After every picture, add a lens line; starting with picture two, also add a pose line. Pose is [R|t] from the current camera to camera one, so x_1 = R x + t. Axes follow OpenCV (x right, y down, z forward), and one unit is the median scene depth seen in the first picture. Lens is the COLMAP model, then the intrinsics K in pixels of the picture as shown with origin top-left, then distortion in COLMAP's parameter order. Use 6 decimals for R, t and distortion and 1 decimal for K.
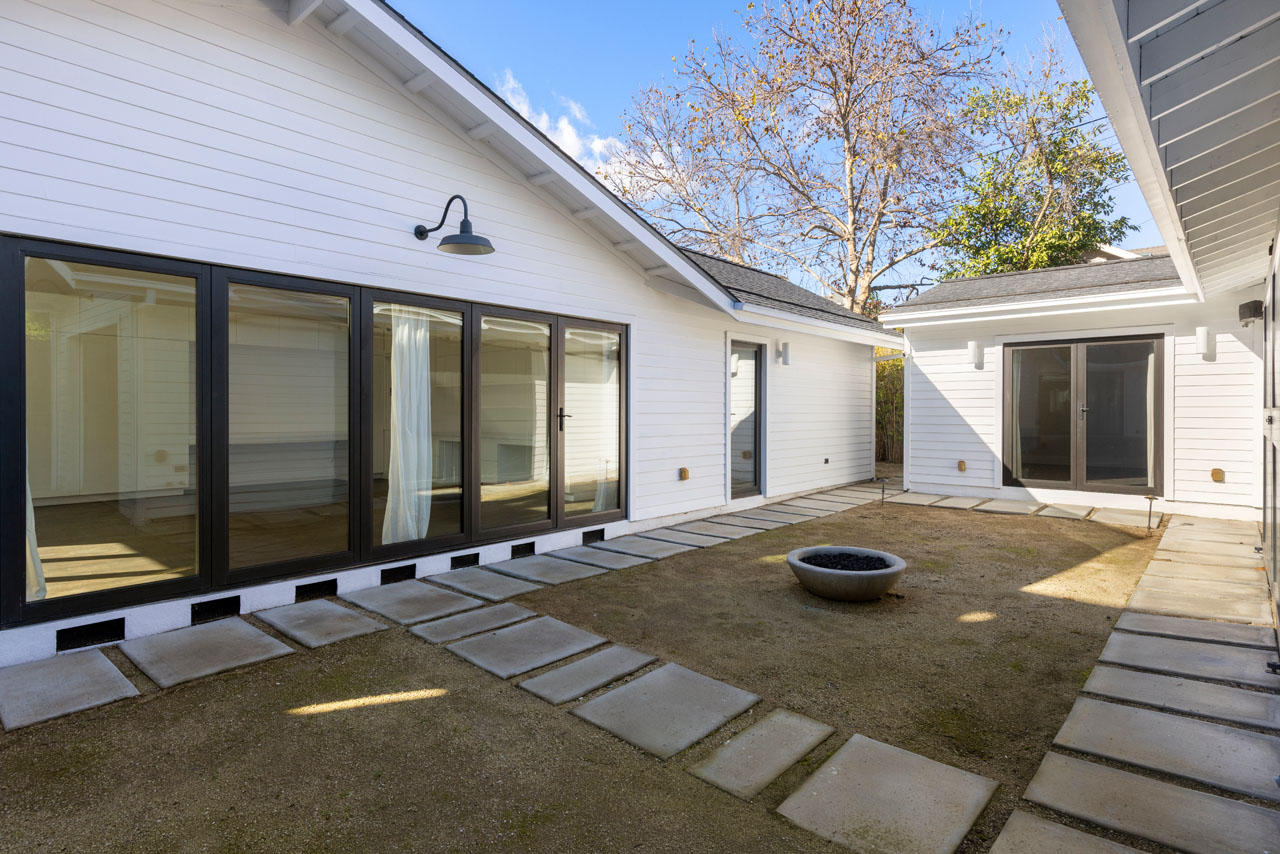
lens RADIAL K [[658.8, 0, 636.3], [0, 658.8, 415.5], [0, 0, 1]] dist [0.002868, 0.000063]
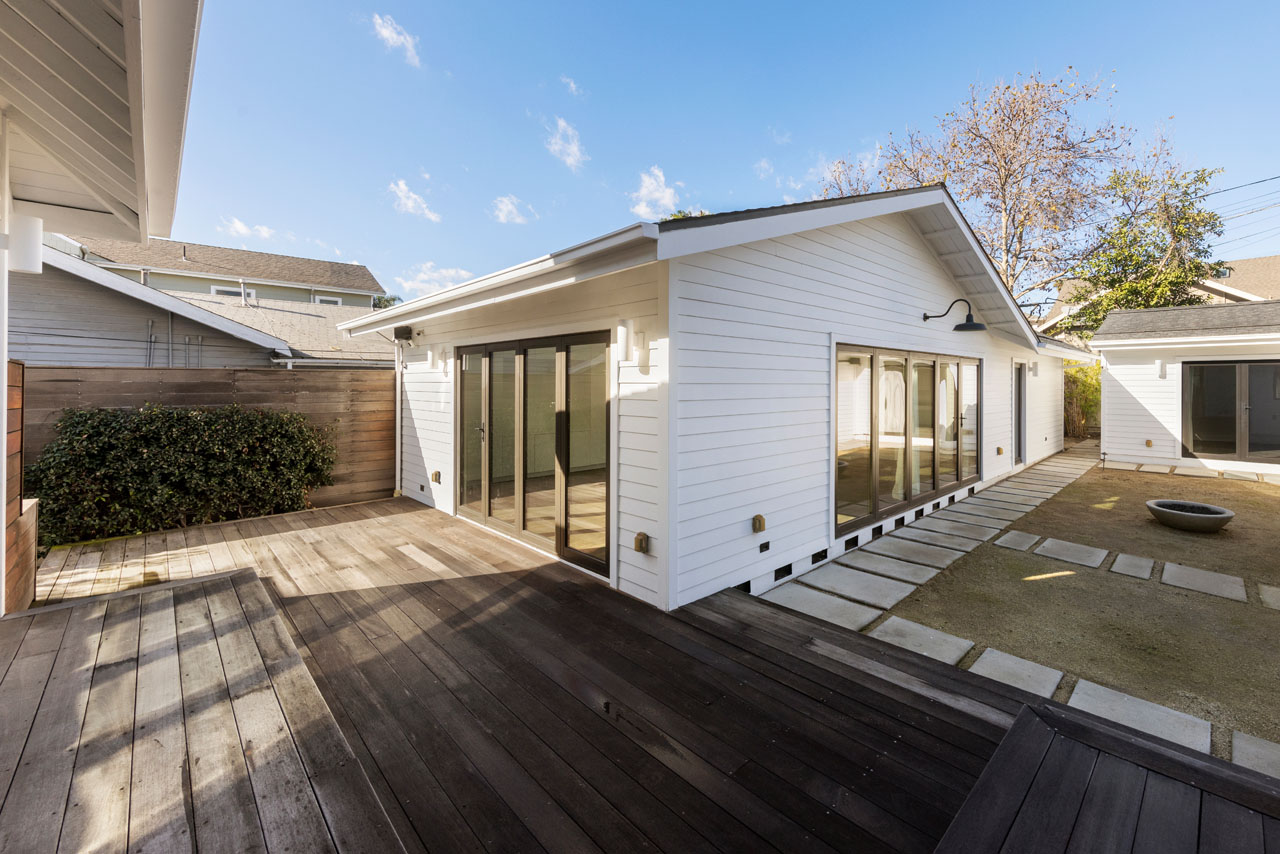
lens RADIAL K [[531.4, 0, 690.3], [0, 531.4, 384.3], [0, 0, 1]] dist [0.002784, 0.000196]
pose [[0.999384, -0.000182, -0.035087, -0.516841], [0.000105, 0.999998, -0.002177, -0.056225], [0.035087, 0.002172, 0.999382, -0.246376]]
